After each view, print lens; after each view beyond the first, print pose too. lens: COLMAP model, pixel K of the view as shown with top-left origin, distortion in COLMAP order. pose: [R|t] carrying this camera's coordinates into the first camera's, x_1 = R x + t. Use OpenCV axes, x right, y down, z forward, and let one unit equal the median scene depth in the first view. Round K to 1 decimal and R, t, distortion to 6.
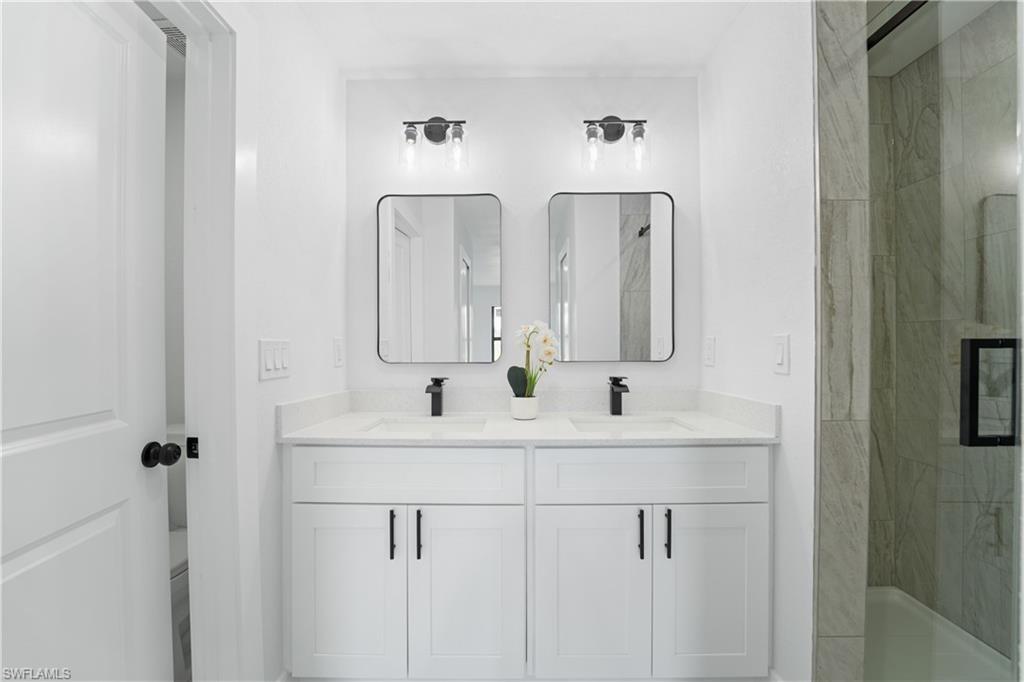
lens RADIAL K [[424.8, 0, 512.0], [0, 424.8, 341.0], [0, 0, 1]] dist [-0.001059, -0.000196]
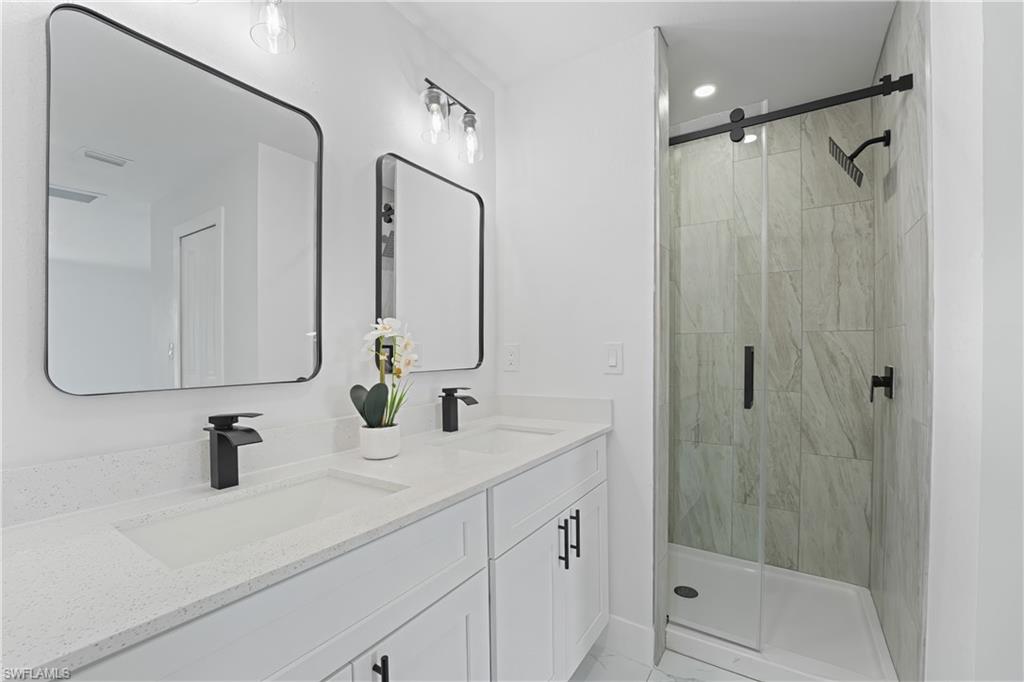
lens RADIAL K [[427.4, 0, 510.2], [0, 427.4, 347.7], [0, 0, 1]] dist [-0.002481, -0.000245]
pose [[0.549783, 0.003678, 0.835299, -0.442553], [-0.001559, 0.999993, -0.003377, 0.003728], [-0.835306, 0.000554, 0.549785, 0.426934]]
